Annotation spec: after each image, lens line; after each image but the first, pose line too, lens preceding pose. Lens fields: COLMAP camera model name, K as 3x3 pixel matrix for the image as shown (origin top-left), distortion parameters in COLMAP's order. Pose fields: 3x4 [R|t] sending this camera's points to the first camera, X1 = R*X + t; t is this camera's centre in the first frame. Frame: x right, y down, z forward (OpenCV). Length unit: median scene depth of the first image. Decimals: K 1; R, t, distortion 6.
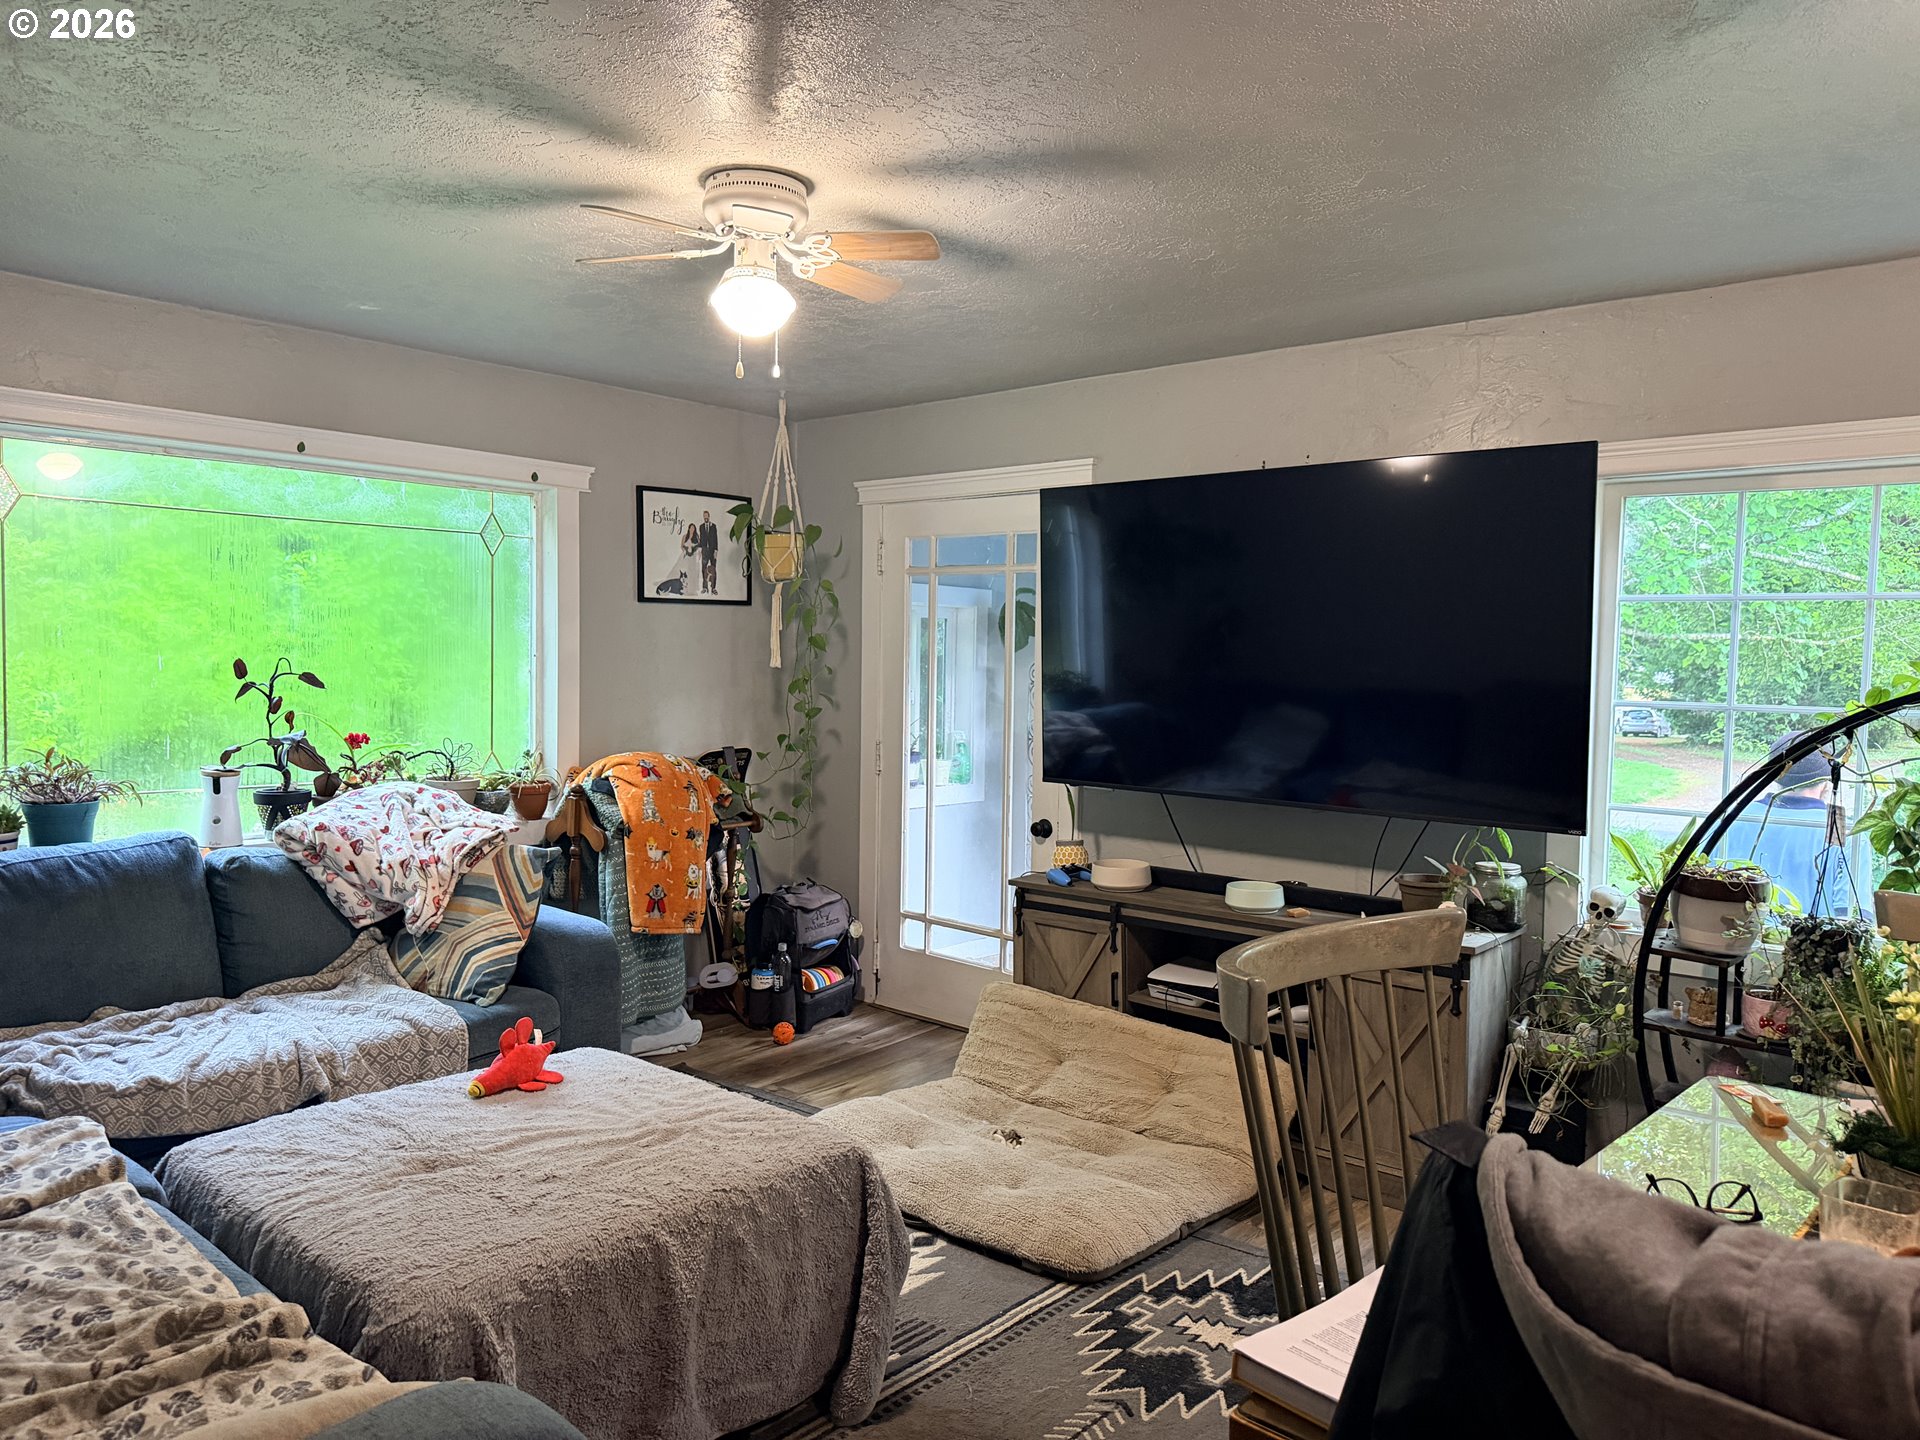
lens RADIAL K [[1327.6, 0, 960.0], [0, 1327.6, 720.0], [0, 0, 1]] dist [0.053878, -0.058988]
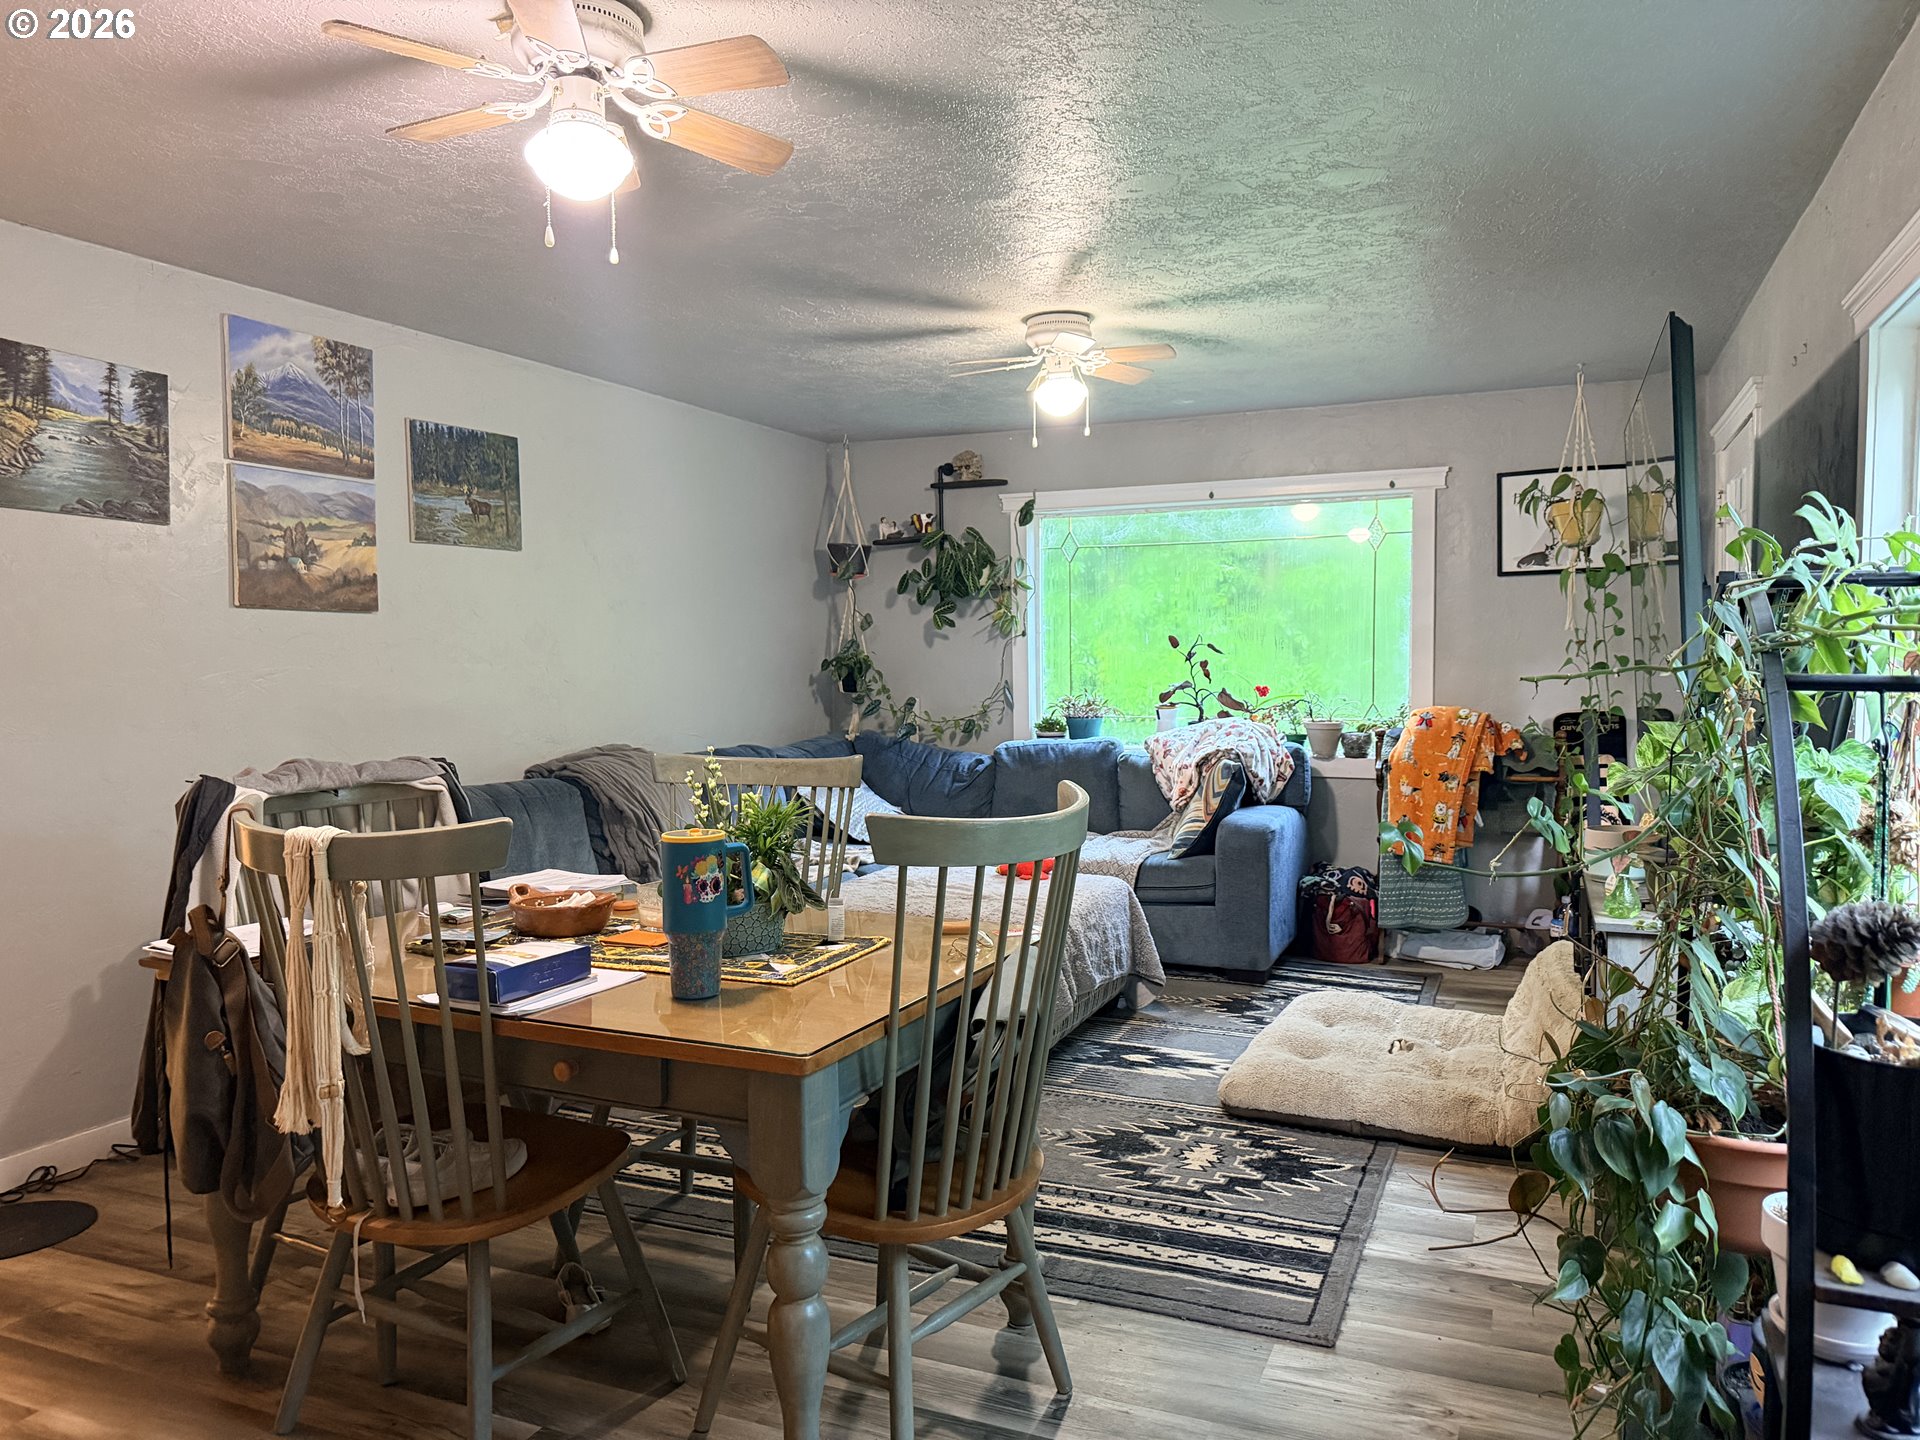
lens RADIAL K [[1380.5, 0, 956.8], [0, 1380.5, 714.6], [0, 0, 1]] dist [0.003184, -0.008812]
pose [[0.288589, 0.029163, -0.957009, 0.922579], [-0.024347, 0.999436, 0.023114, 0.015639], [0.957143, 0.016630, 0.289137, 0.275212]]
